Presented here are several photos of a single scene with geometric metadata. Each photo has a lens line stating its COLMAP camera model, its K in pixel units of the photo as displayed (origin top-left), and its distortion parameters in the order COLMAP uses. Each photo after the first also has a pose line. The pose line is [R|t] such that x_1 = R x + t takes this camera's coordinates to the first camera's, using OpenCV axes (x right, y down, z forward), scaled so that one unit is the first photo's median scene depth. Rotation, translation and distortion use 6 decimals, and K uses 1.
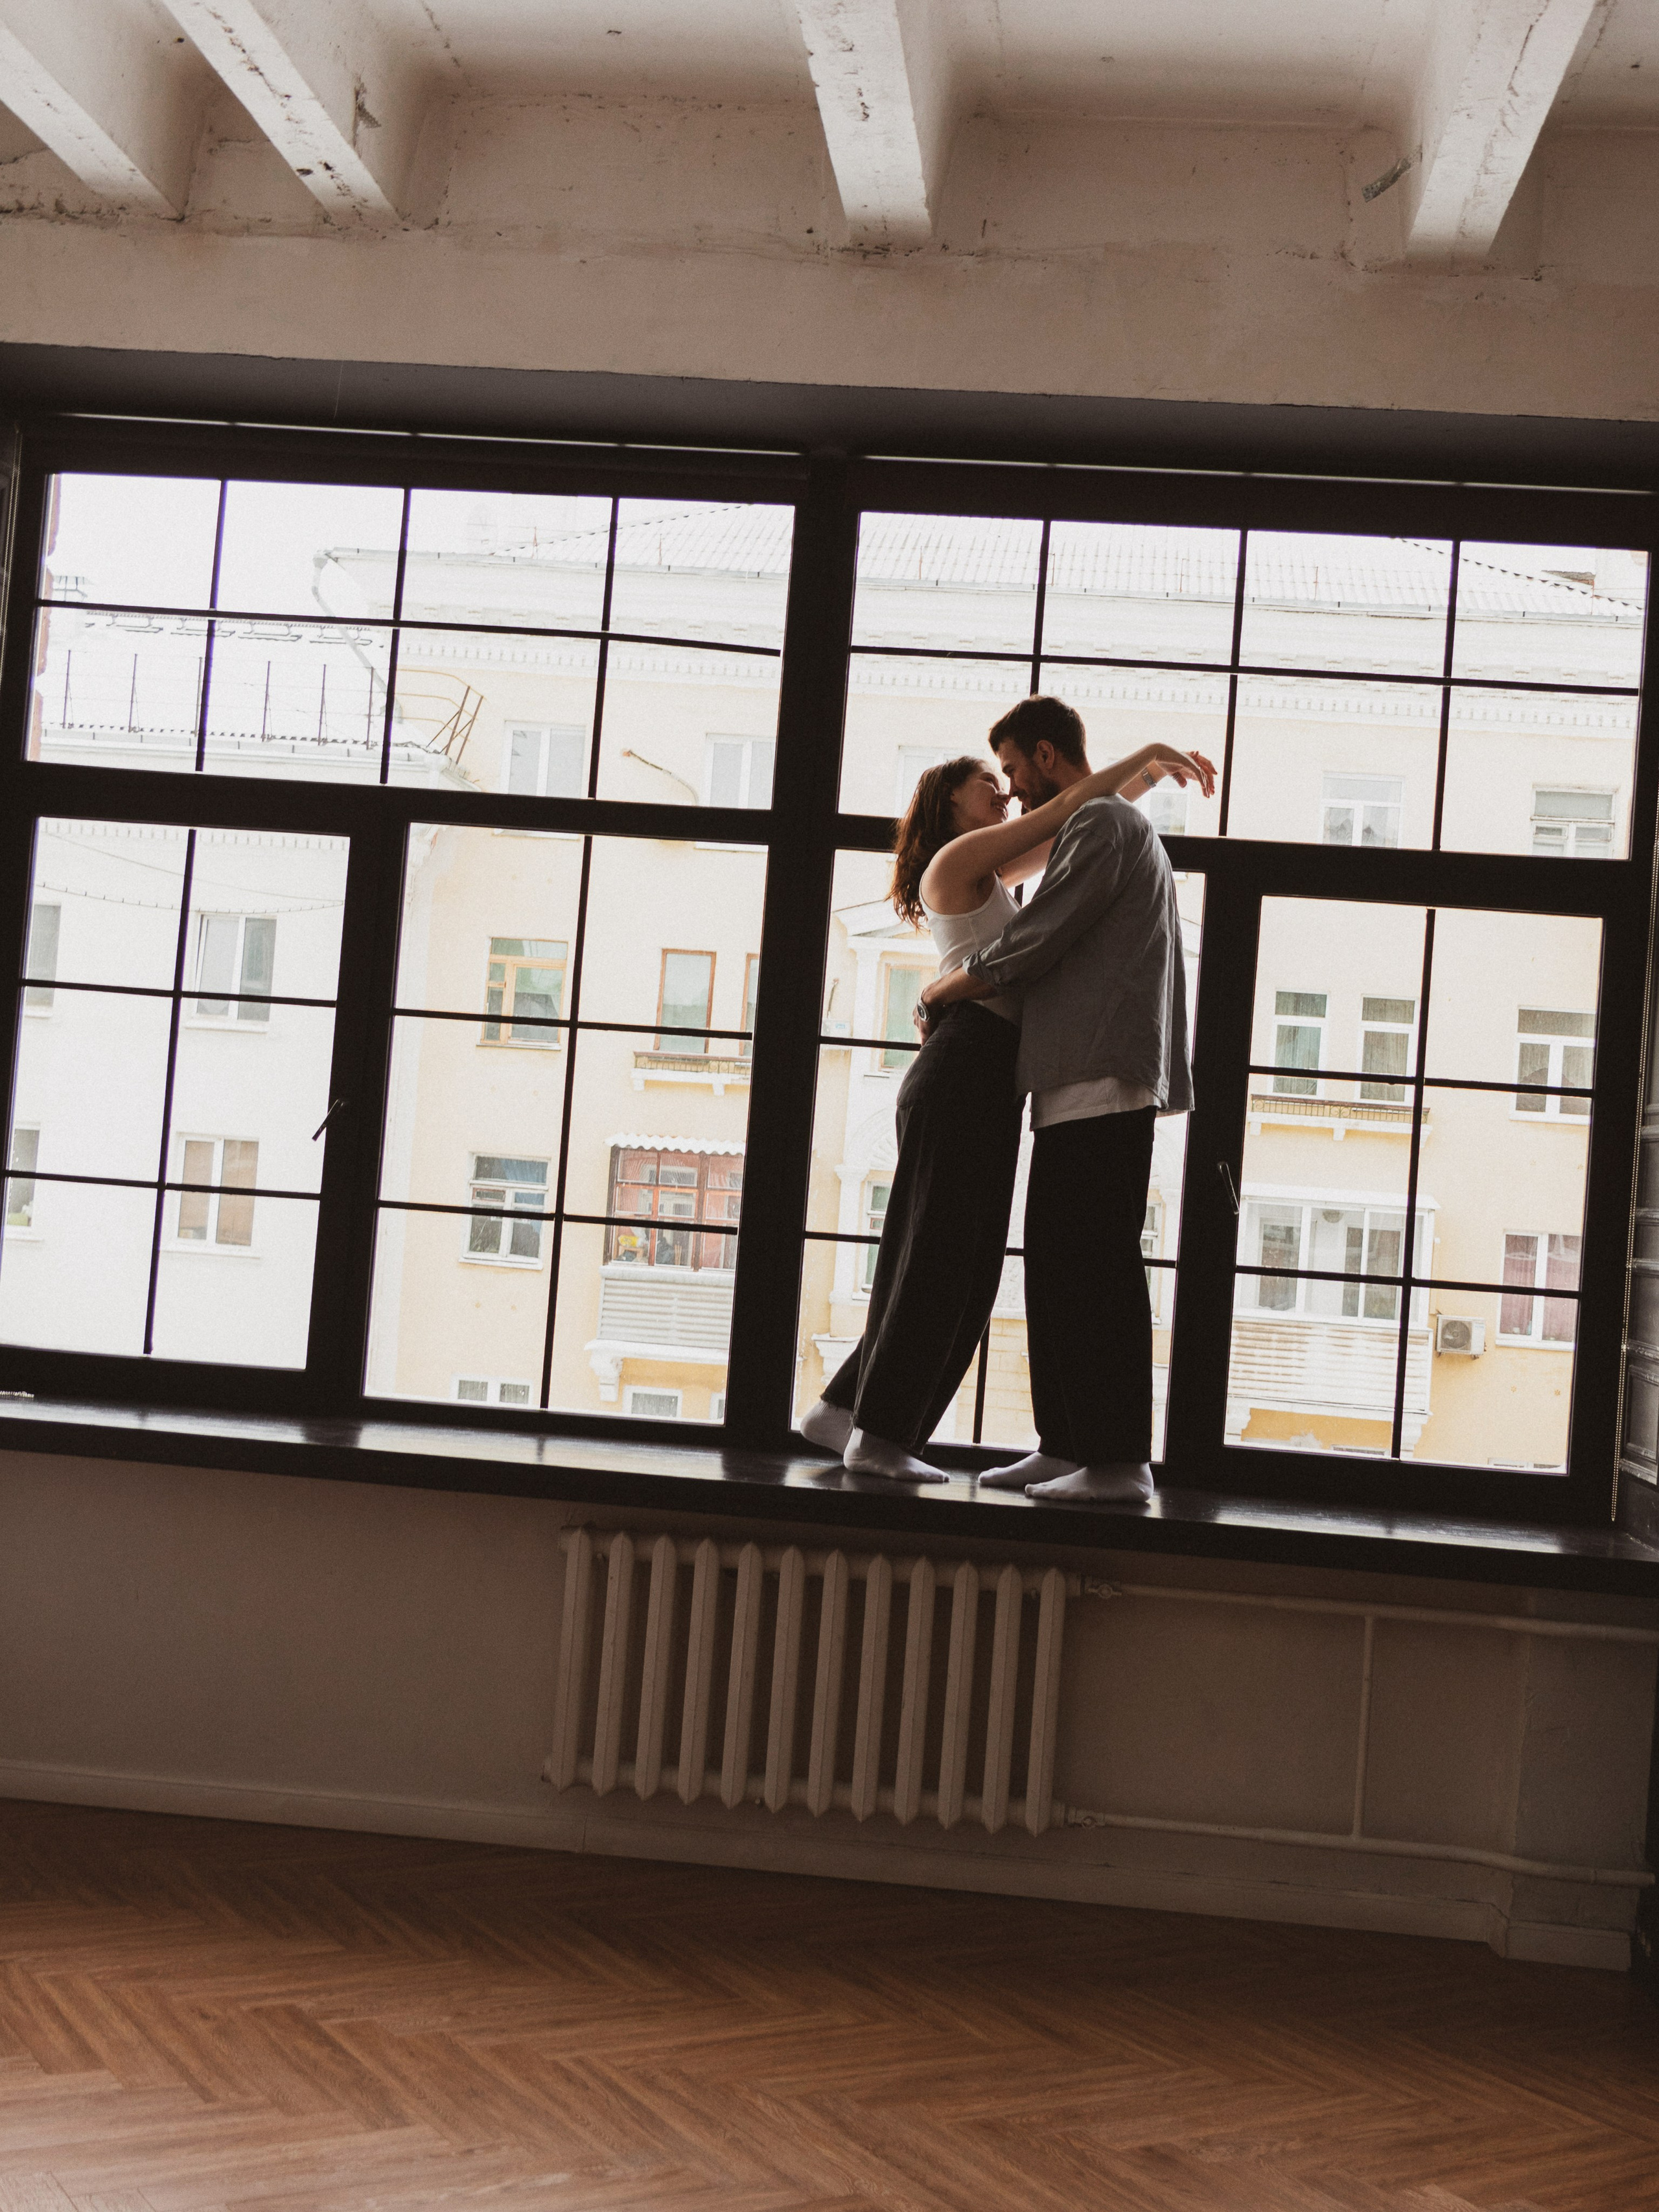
lens RADIAL K [[2655.6, 0, 887.4], [0, 2655.6, 1113.1], [0, 0, 1]] dist [0.009468, -0.001545]
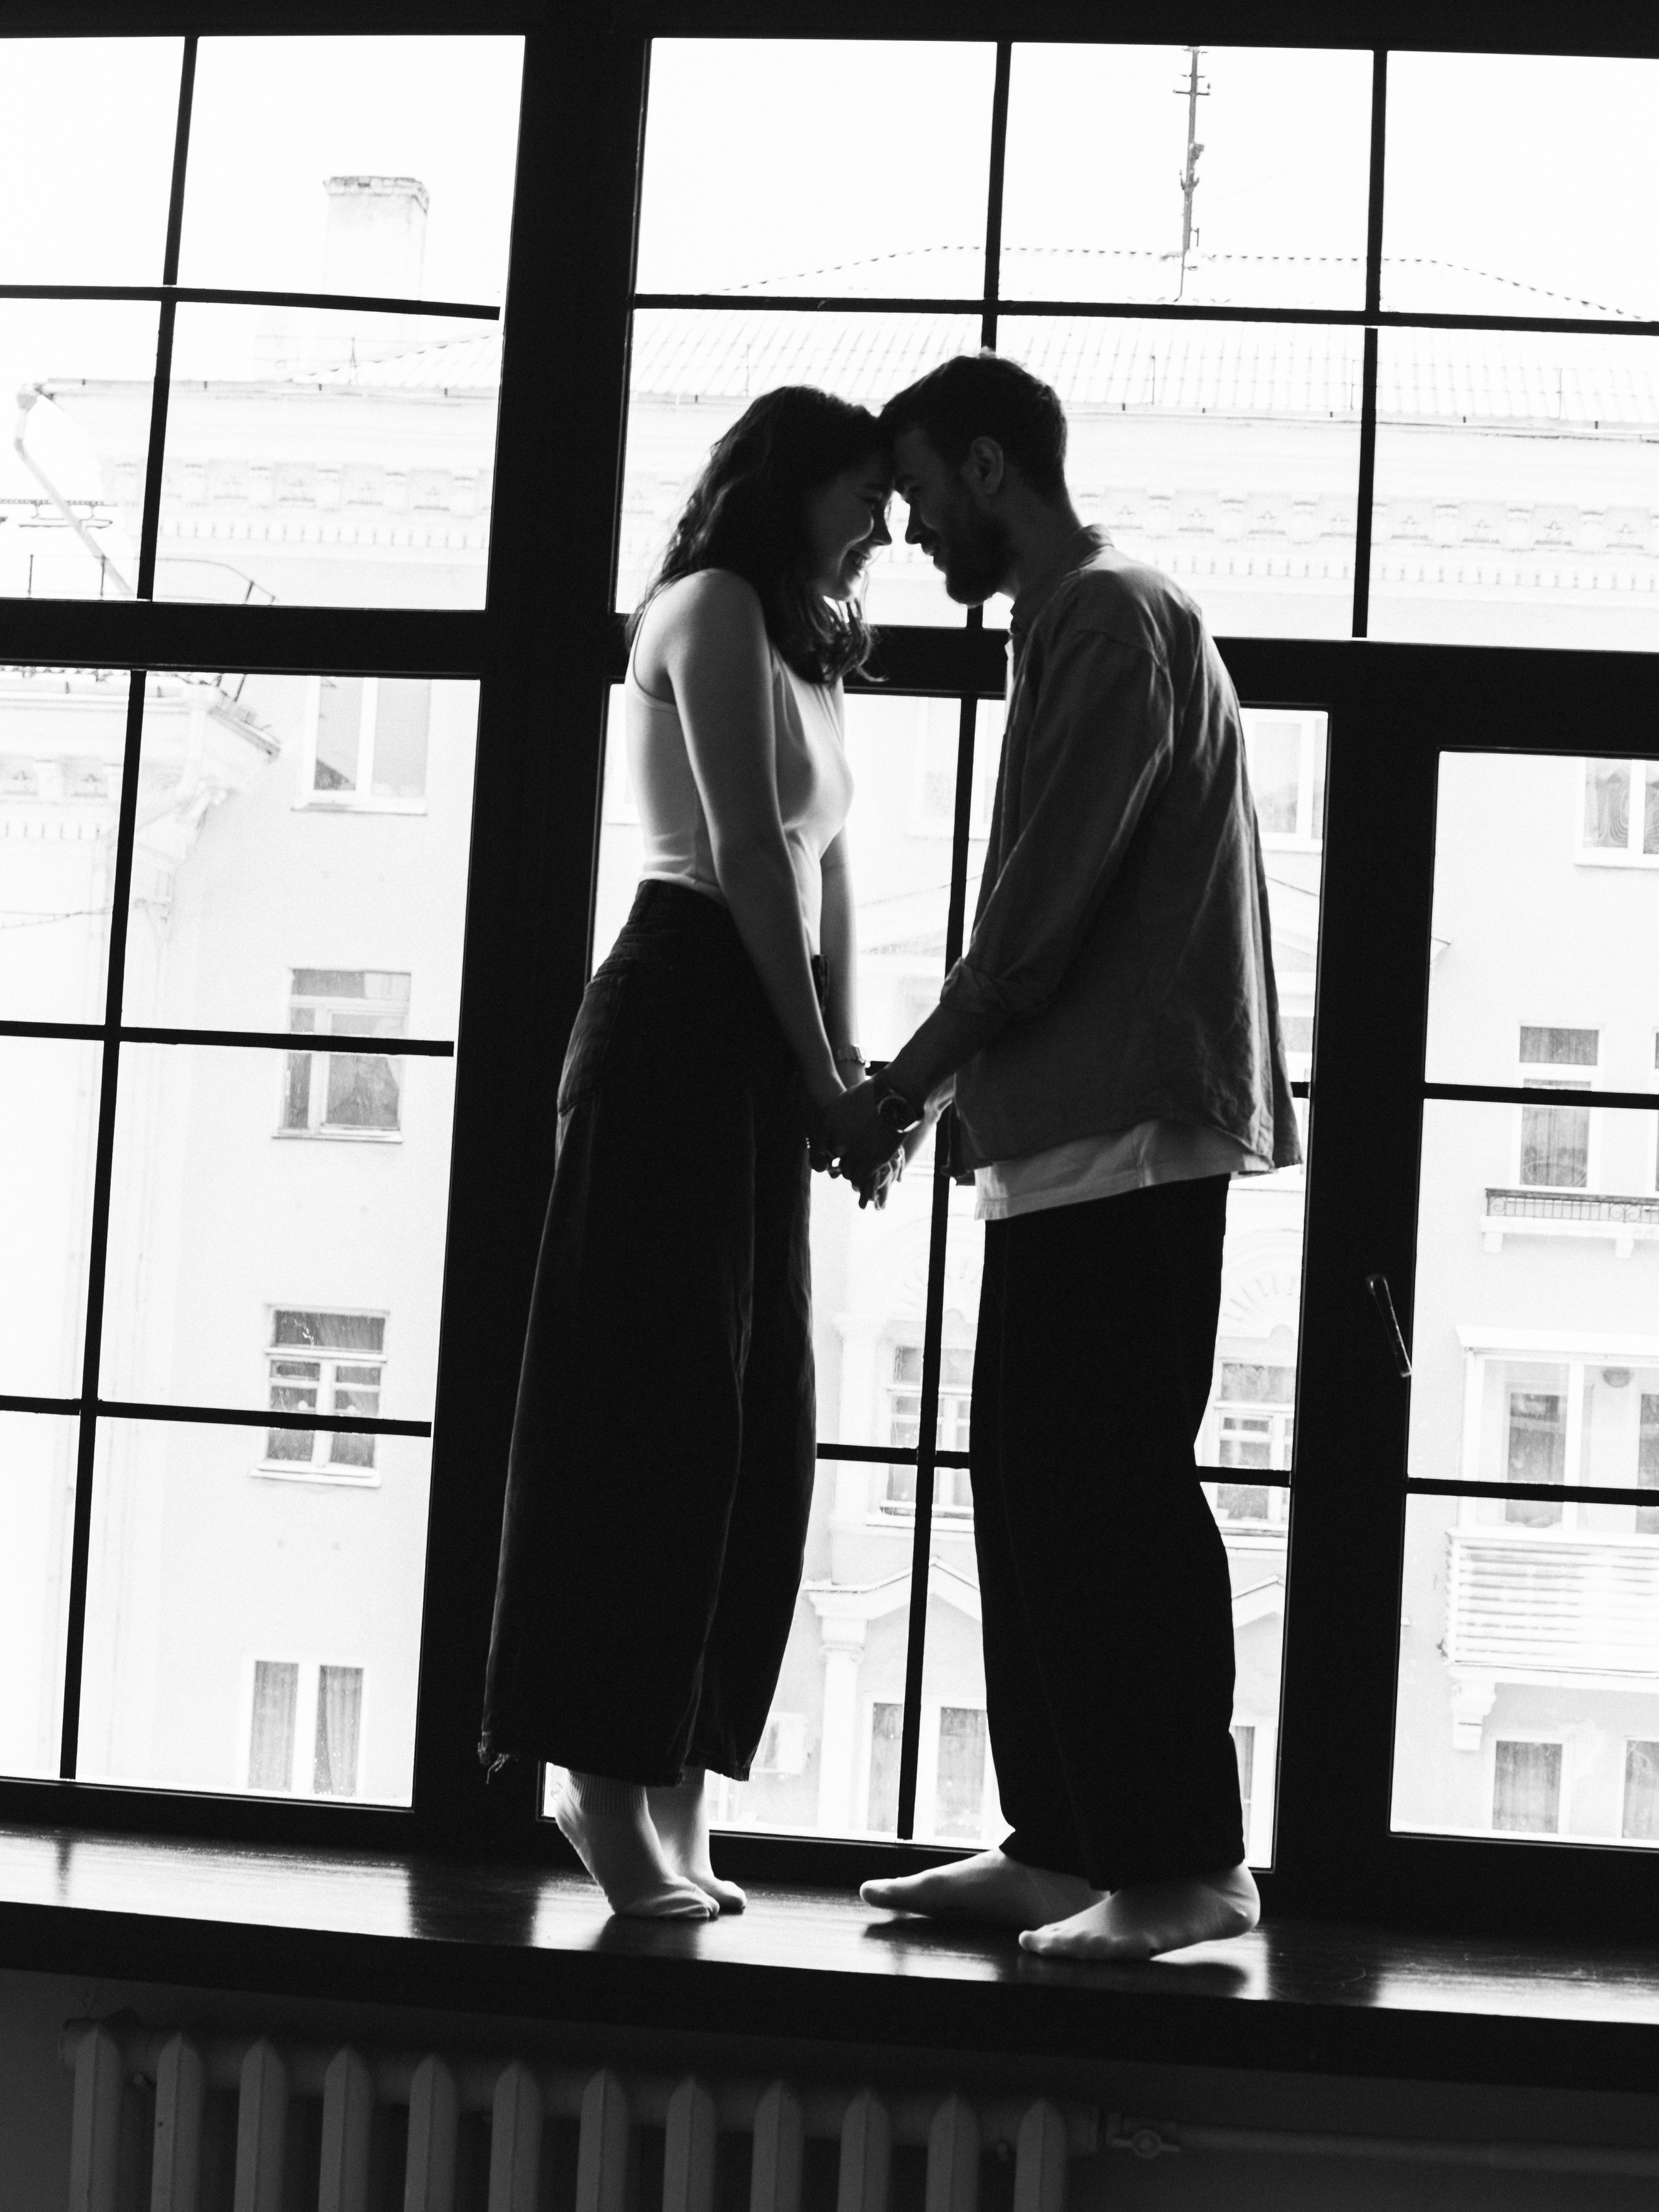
lens RADIAL K [[4079.7, 0, 825.5], [0, 4079.7, 1028.7], [0, 0, 1]] dist [-0.133868, -0.372916]
pose [[0.999460, -0.021286, -0.025050, 0.040933], [0.019995, 0.998514, -0.050700, 0.008754], [0.026092, 0.050171, 0.998400, 0.216599]]
